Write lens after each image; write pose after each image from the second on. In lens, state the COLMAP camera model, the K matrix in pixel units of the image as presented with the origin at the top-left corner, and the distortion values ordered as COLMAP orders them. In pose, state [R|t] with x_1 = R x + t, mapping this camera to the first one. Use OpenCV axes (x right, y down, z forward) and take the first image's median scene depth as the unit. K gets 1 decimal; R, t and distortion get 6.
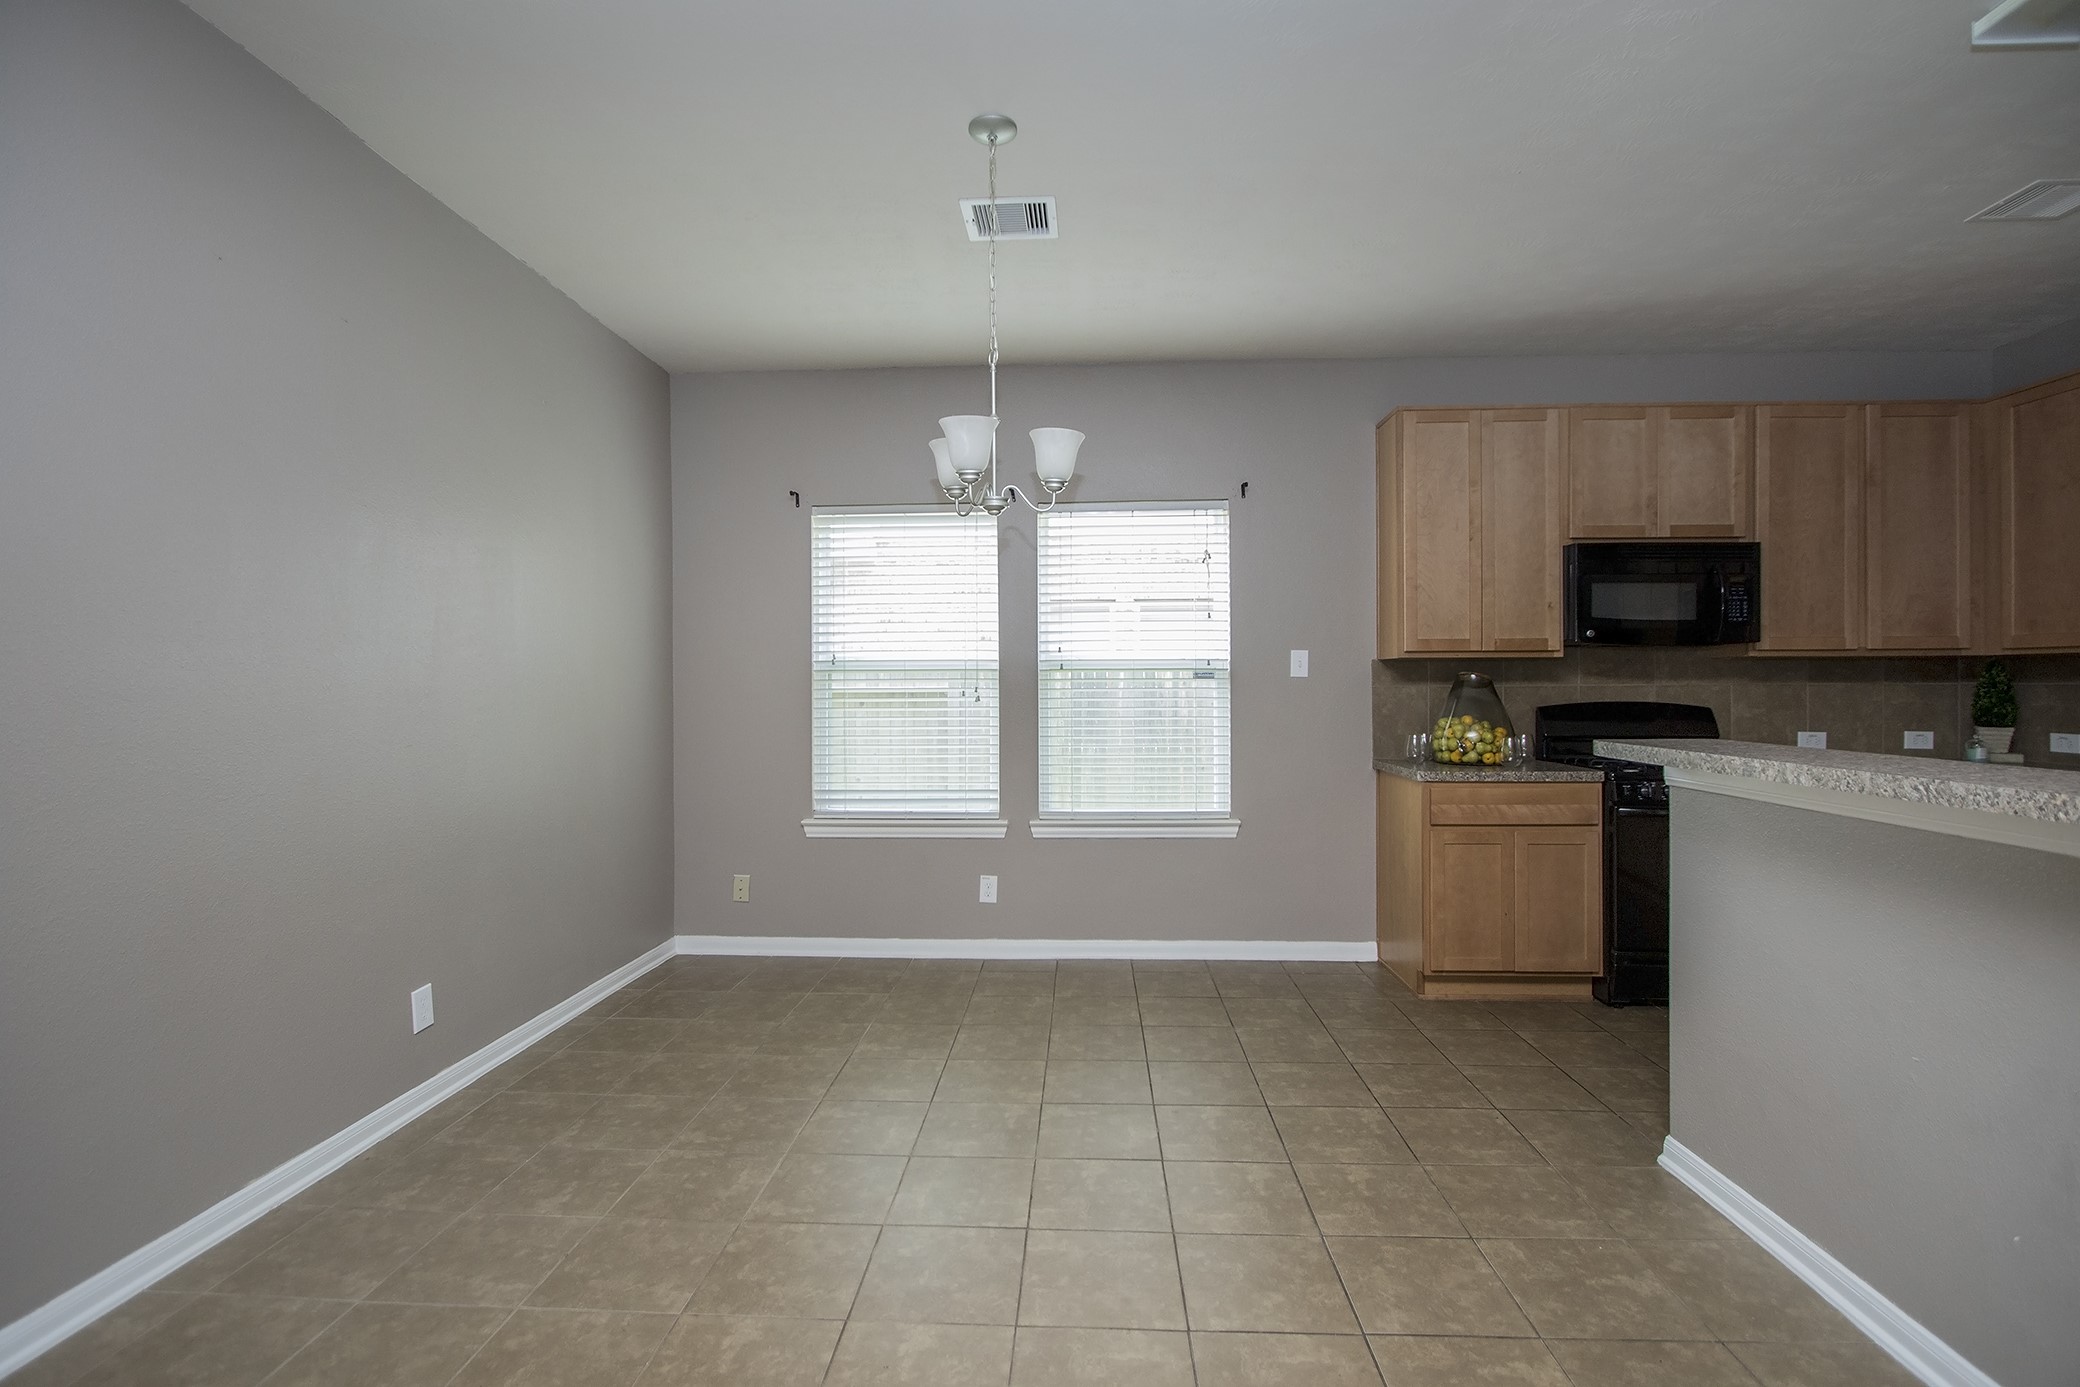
lens RADIAL K [[957.4, 0, 1044.9], [0, 957.4, 686.6], [0, 0, 1]] dist [-0.014766, 0.000846]
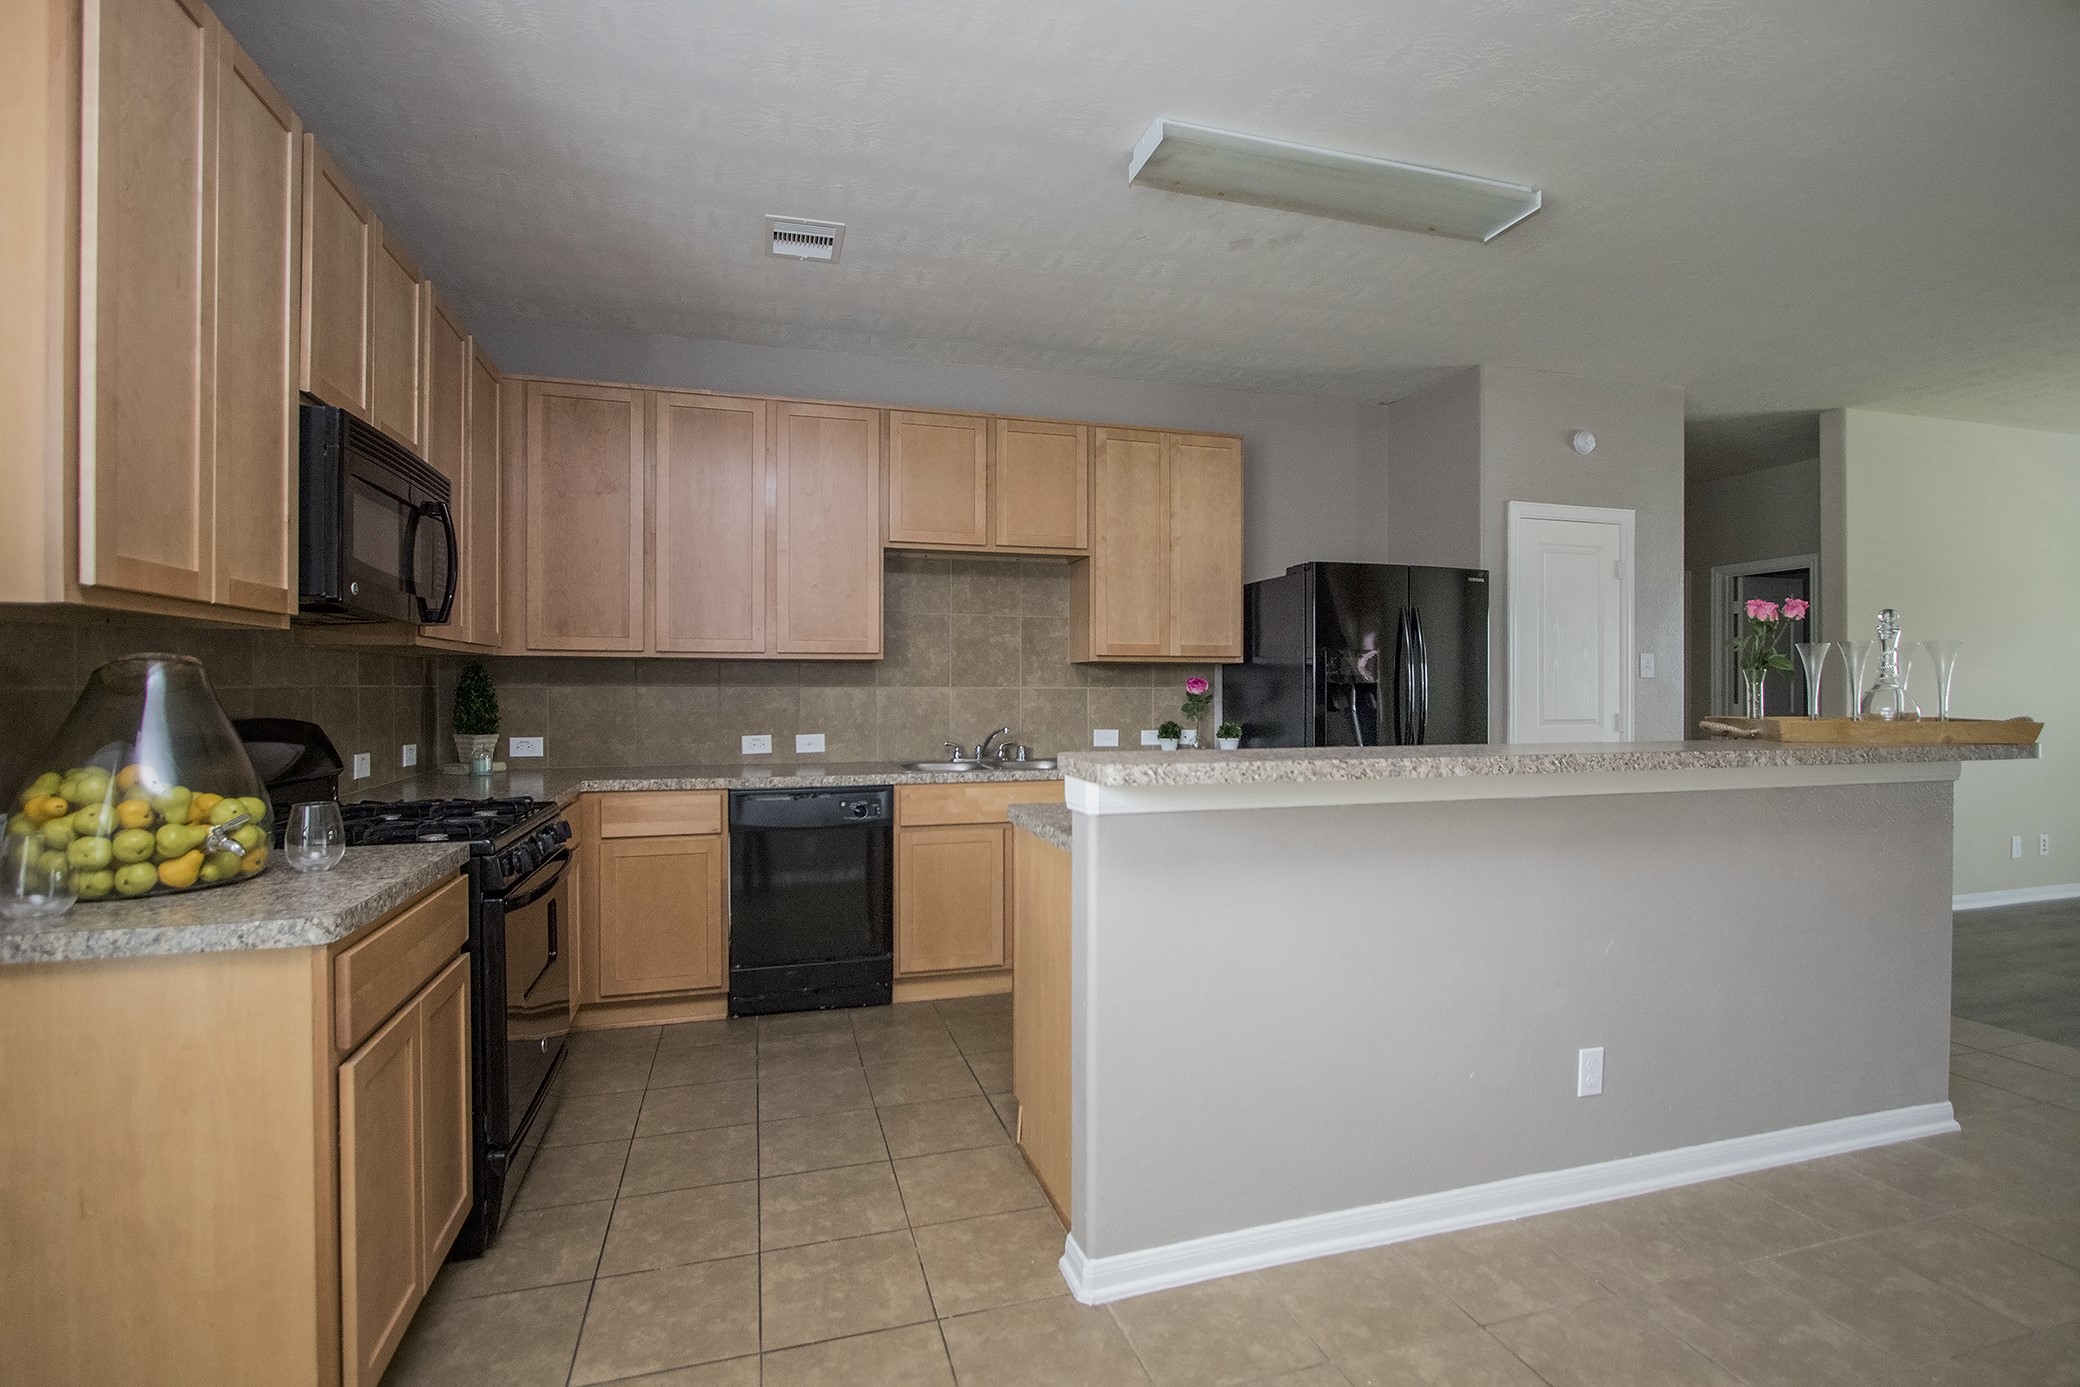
lens RADIAL K [[957.4, 0, 1045.1], [0, 957.4, 692.8], [0, 0, 1]] dist [-0.014766, 0.000846]
pose [[-0.332091, -0.003184, 0.943242, -0.042280], [0.003145, 0.999985, 0.004483, -0.000001], [-0.943242, 0.004455, -0.332076, 0.795722]]
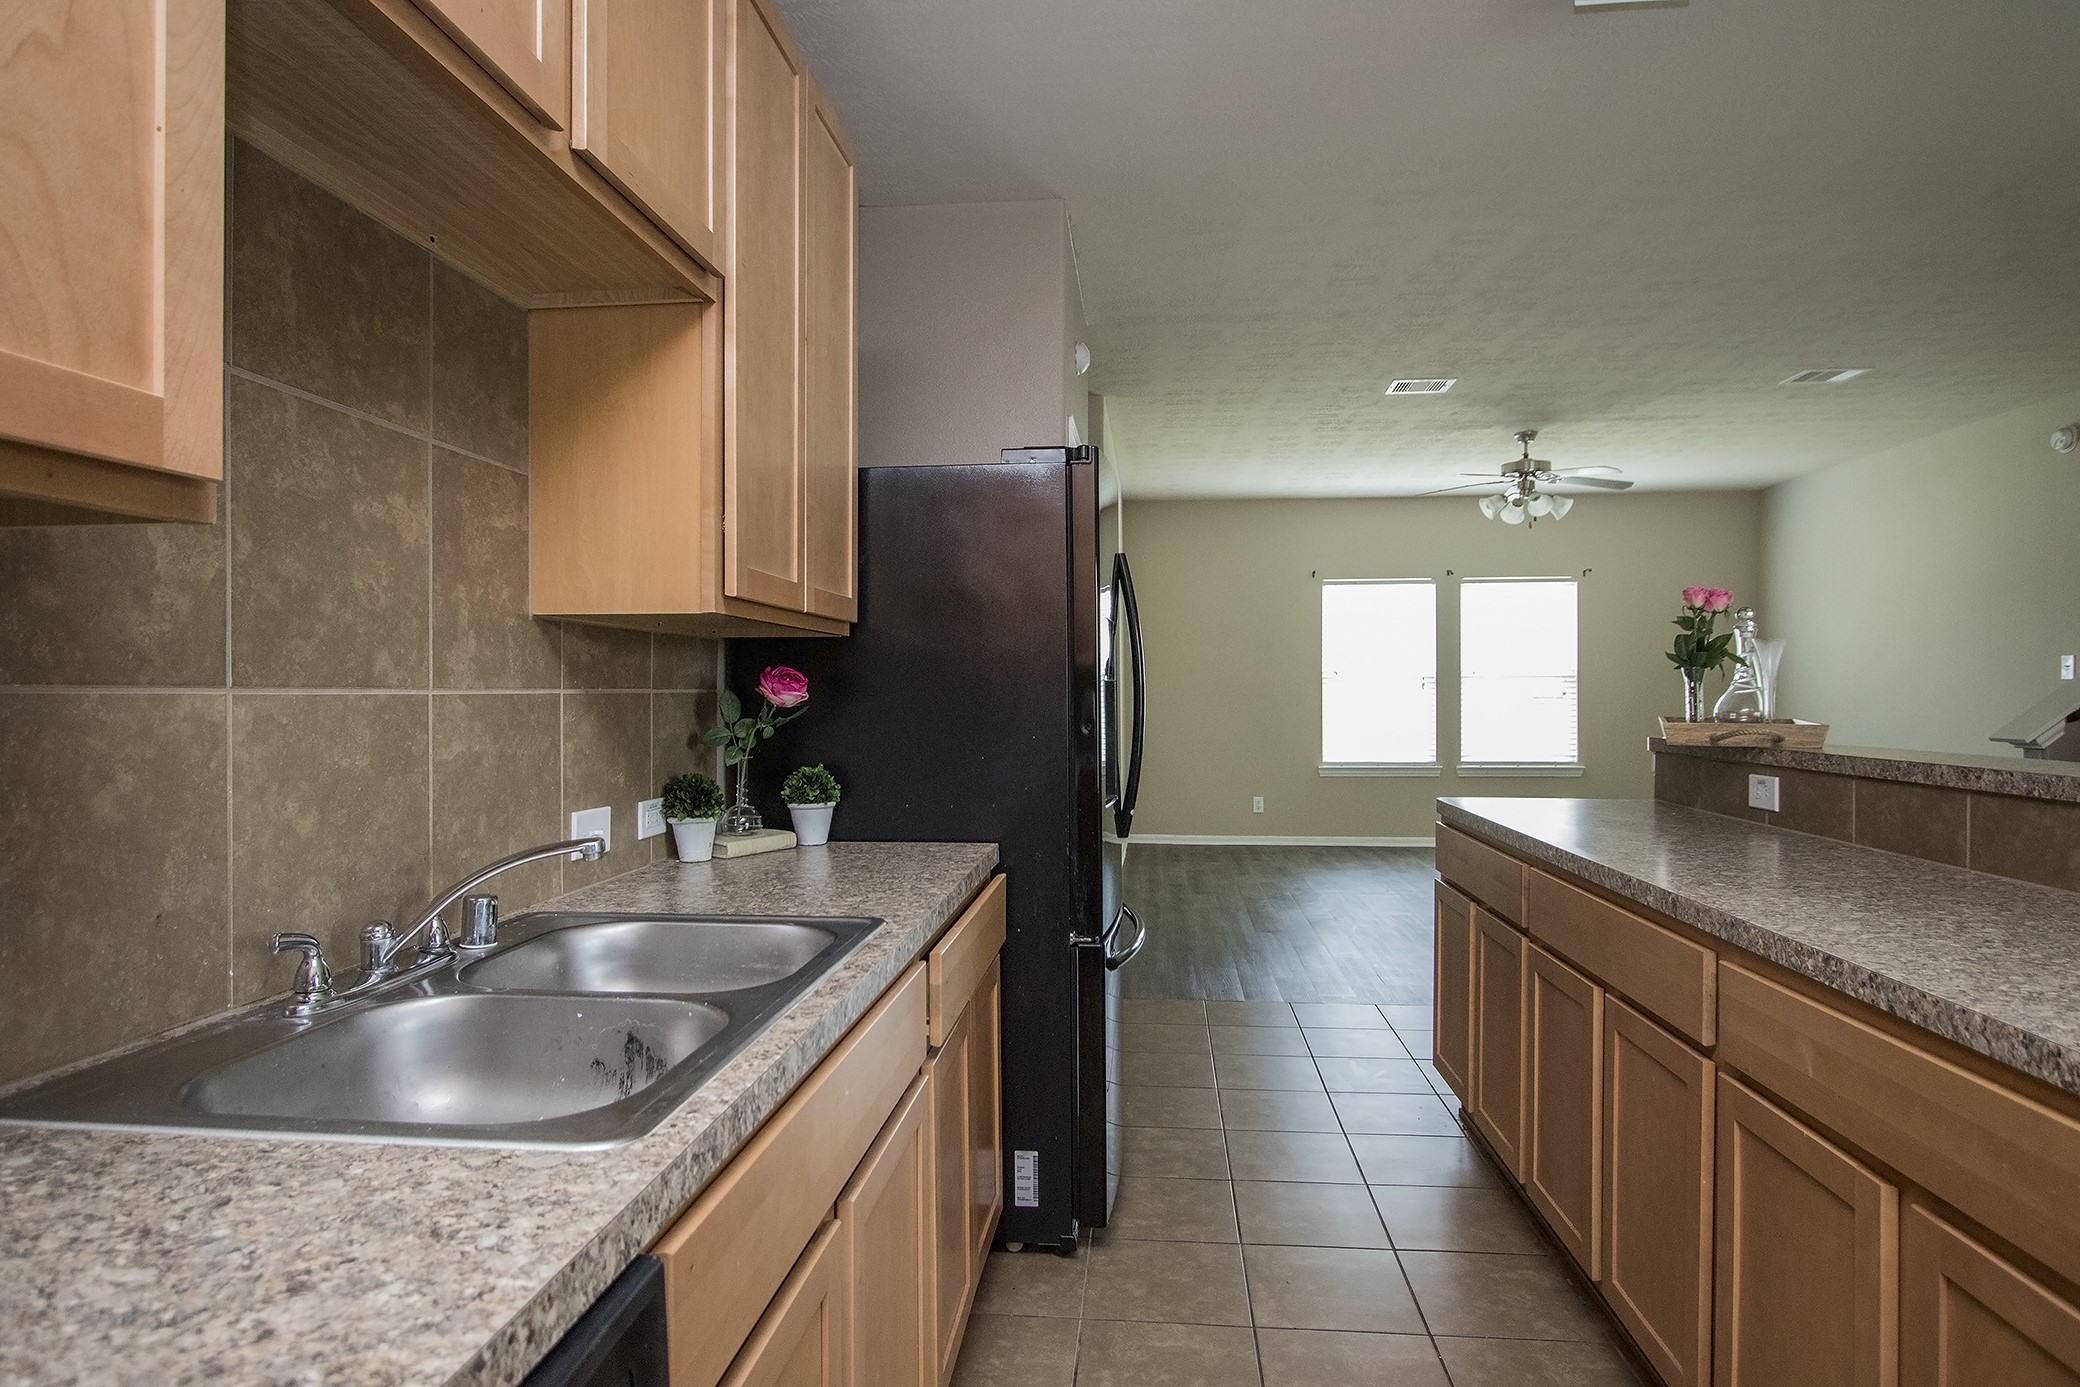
lens RADIAL K [[1144.7, 0, 1043.3], [0, 1144.7, 691.0], [0, 0, 1]] dist [-0.017369, 0.003104]
pose [[-0.998921, 0.006674, 0.045949, 0.805576], [0.006825, 0.999972, 0.003126, -0.000876], [-0.045927, 0.003436, -0.998939, 0.821346]]
